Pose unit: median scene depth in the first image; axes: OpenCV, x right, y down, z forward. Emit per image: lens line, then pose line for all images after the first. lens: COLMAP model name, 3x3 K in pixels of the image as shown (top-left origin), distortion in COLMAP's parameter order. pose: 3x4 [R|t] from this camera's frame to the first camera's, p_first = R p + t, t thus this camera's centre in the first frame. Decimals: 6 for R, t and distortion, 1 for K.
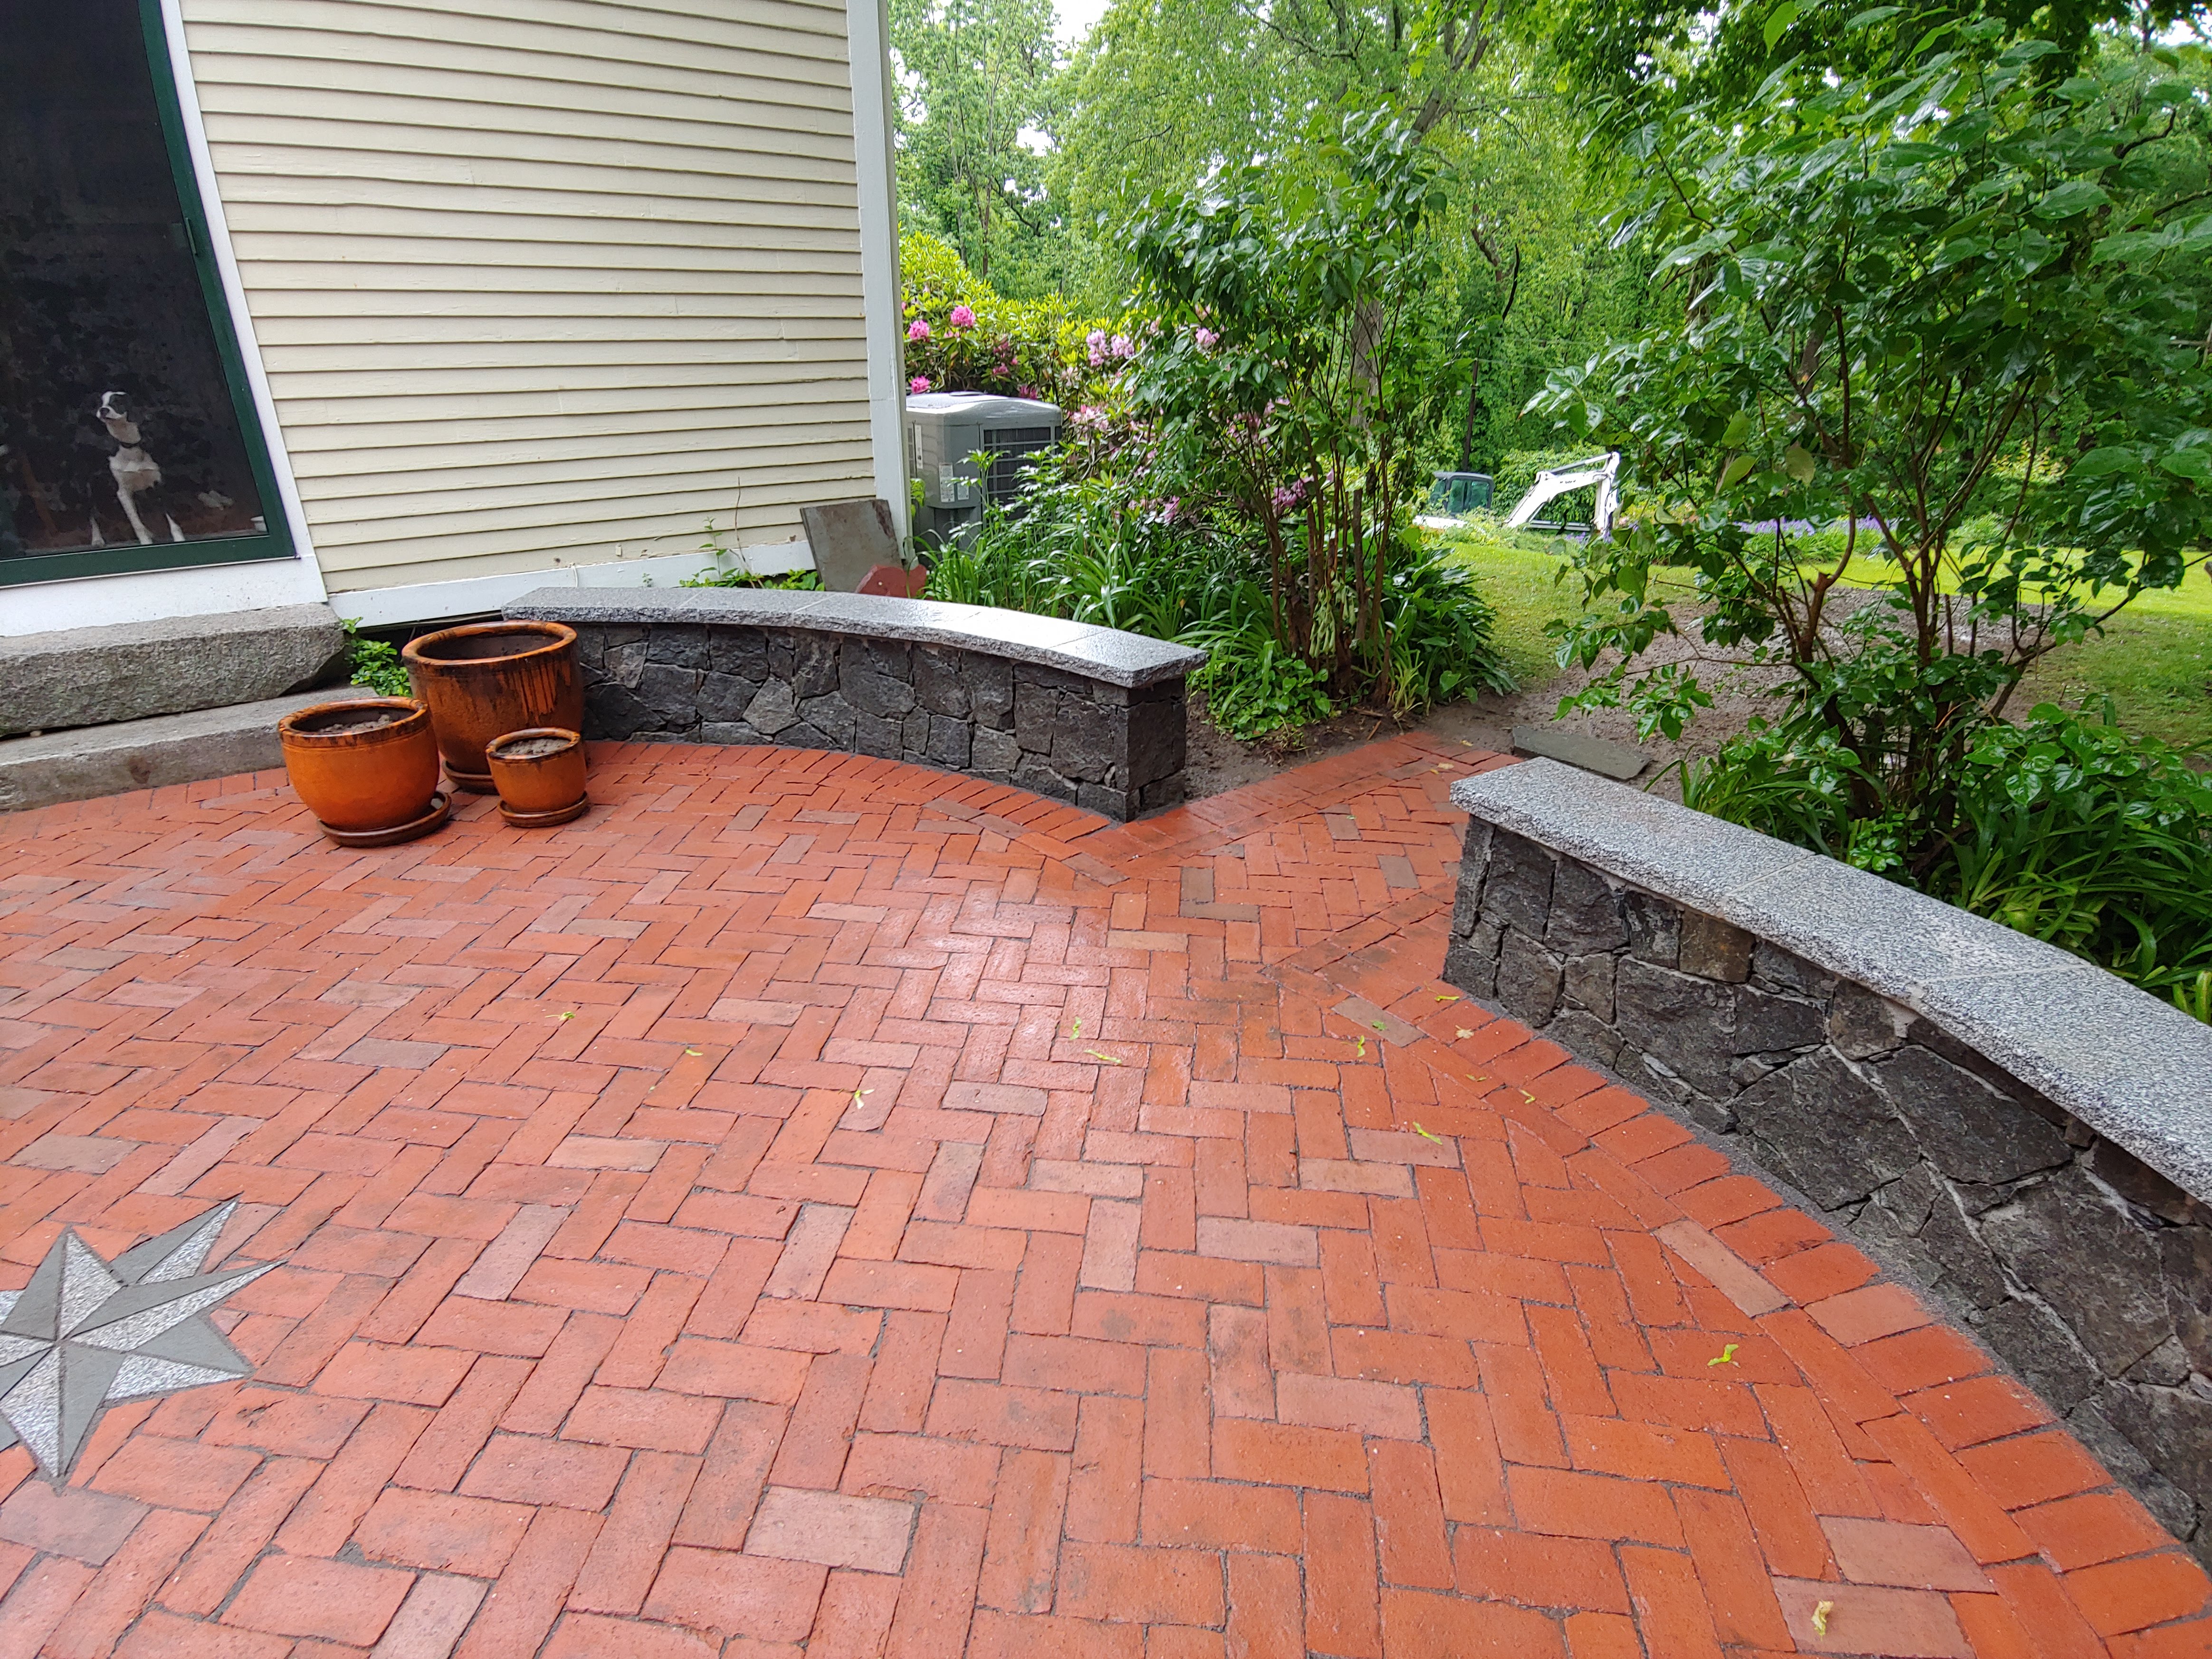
lens RADIAL K [[1119.9, 0, 1101.3], [0, 1119.9, 818.2], [0, 0, 1]] dist [-0.009706, -0.005470]
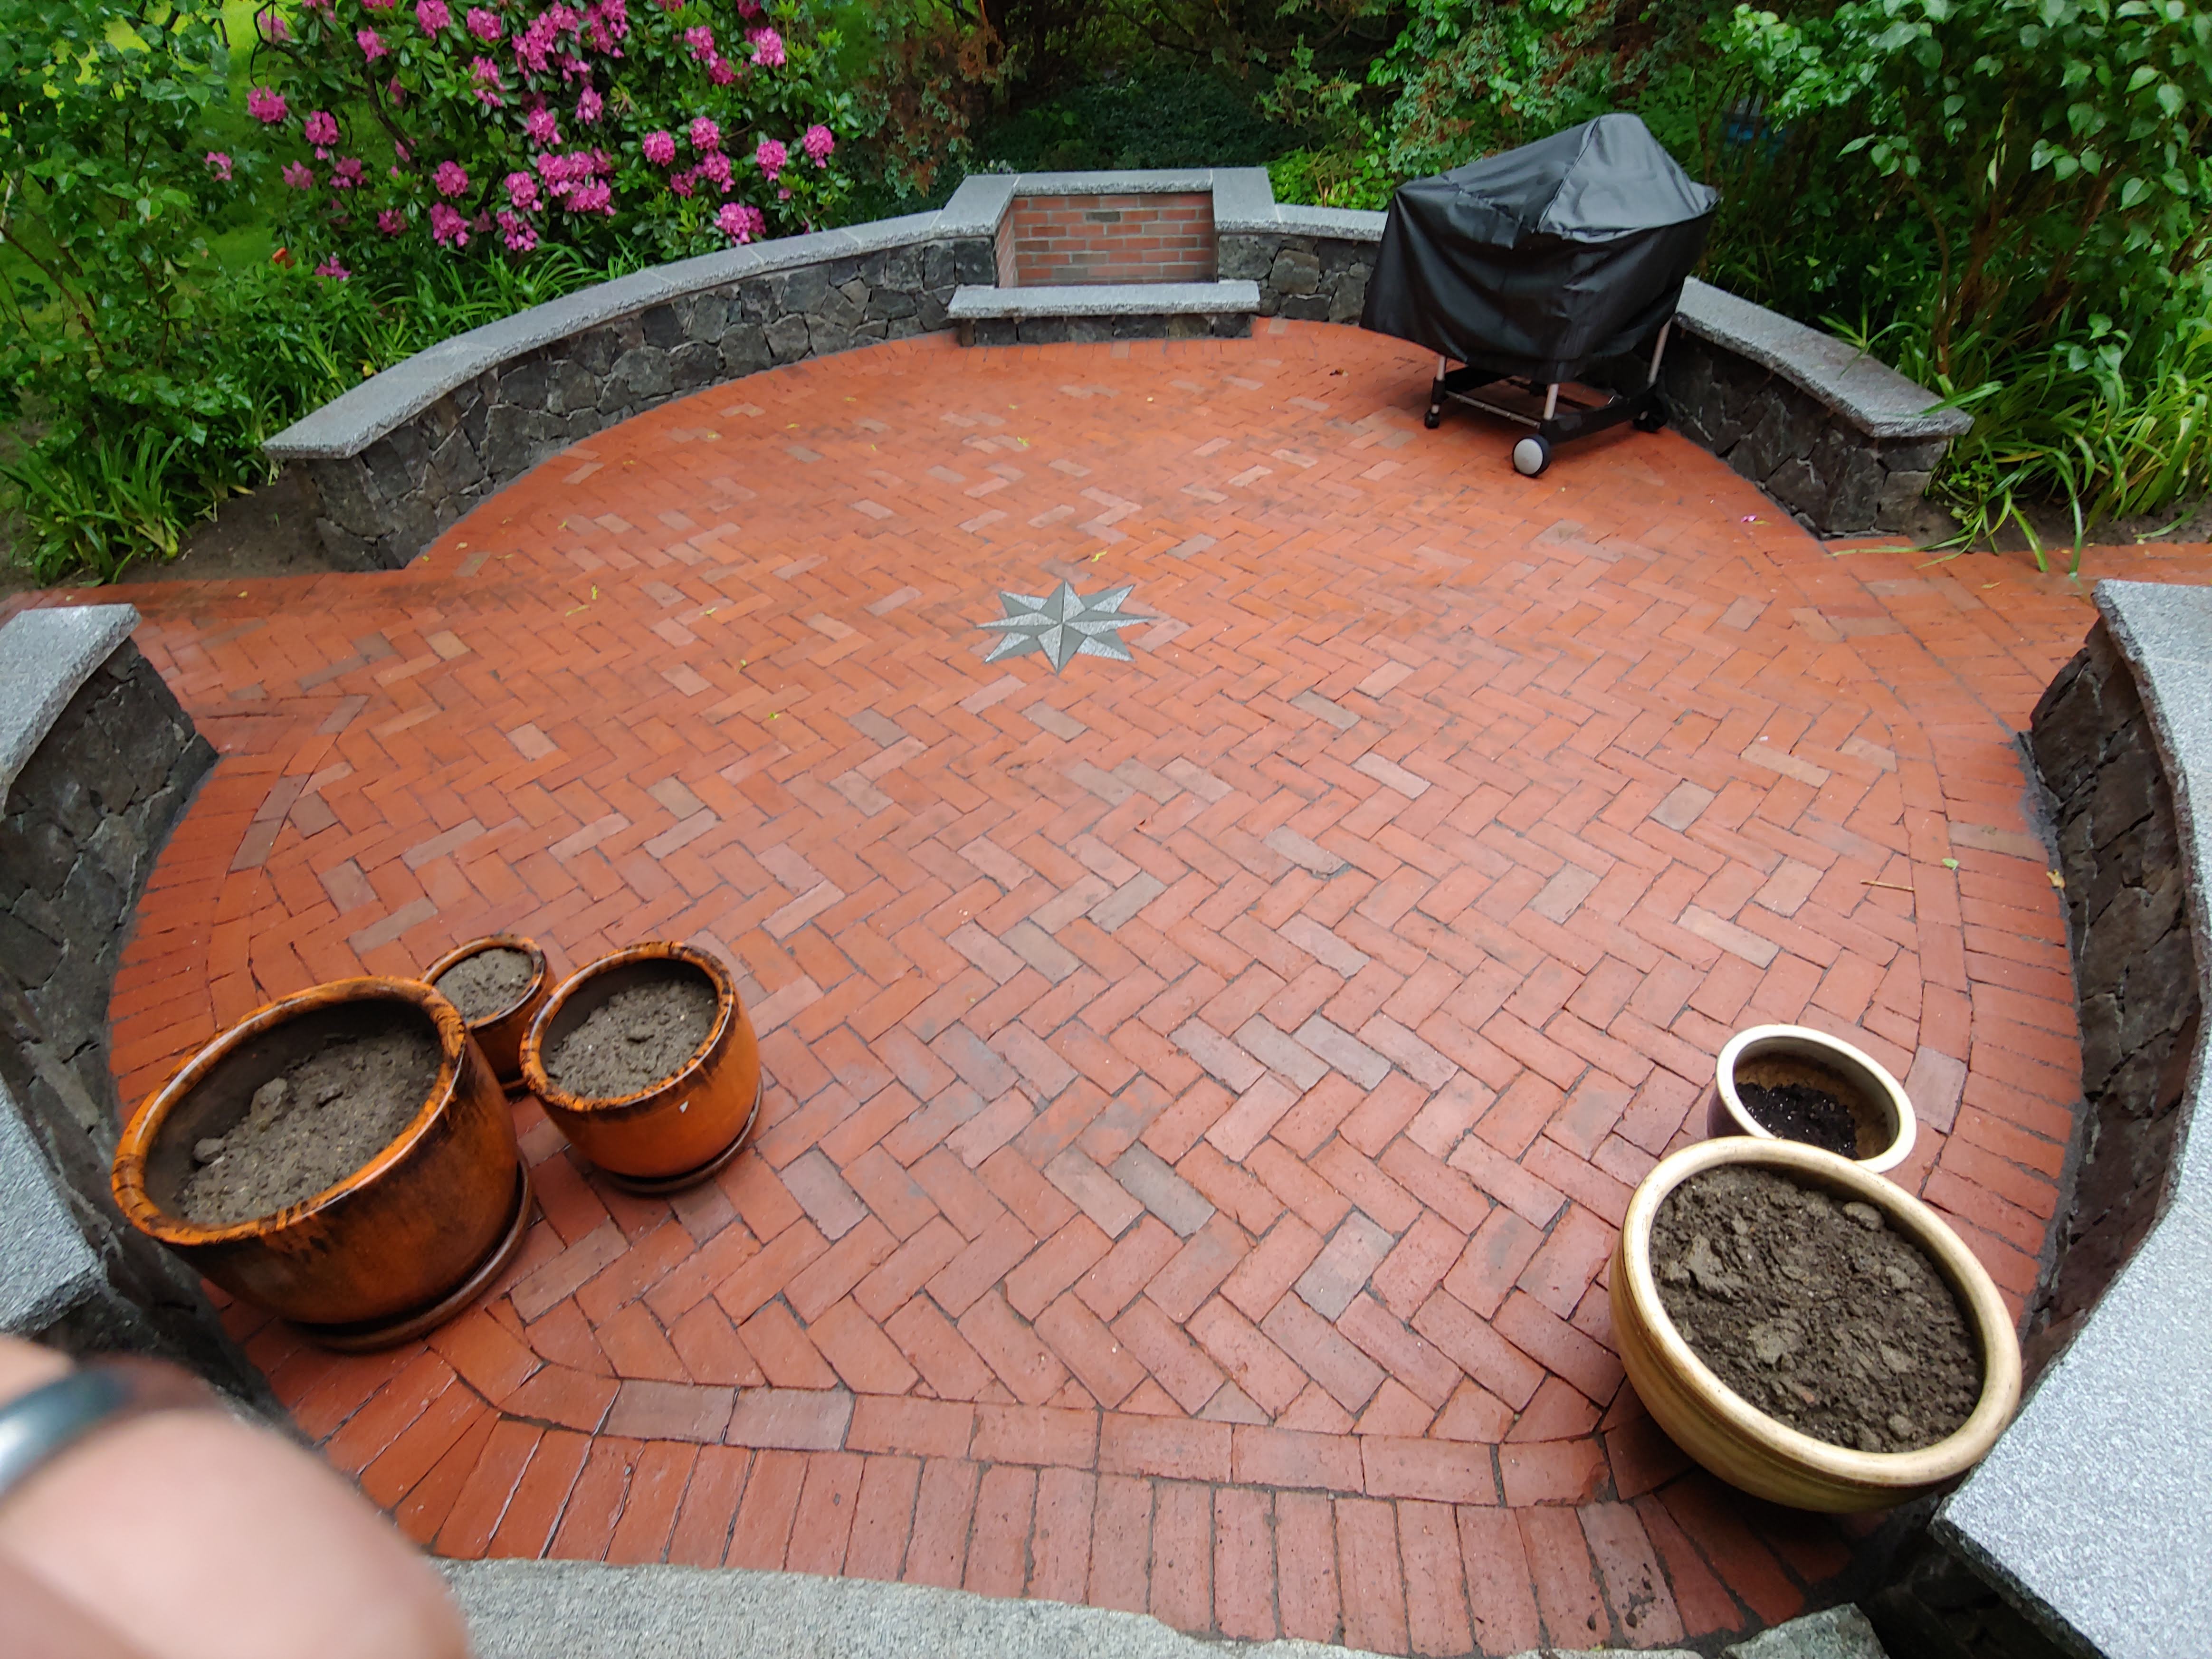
lens RADIAL K [[1119.9, 0, 1094.8], [0, 1119.9, 822.9], [0, 0, 1]] dist [-0.009706, -0.005470]
pose [[-0.773585, -0.396097, 0.494645, -1.517311], [0.283380, 0.481945, 0.829111, -0.785307], [-0.566800, 0.781560, -0.260580, 1.245228]]
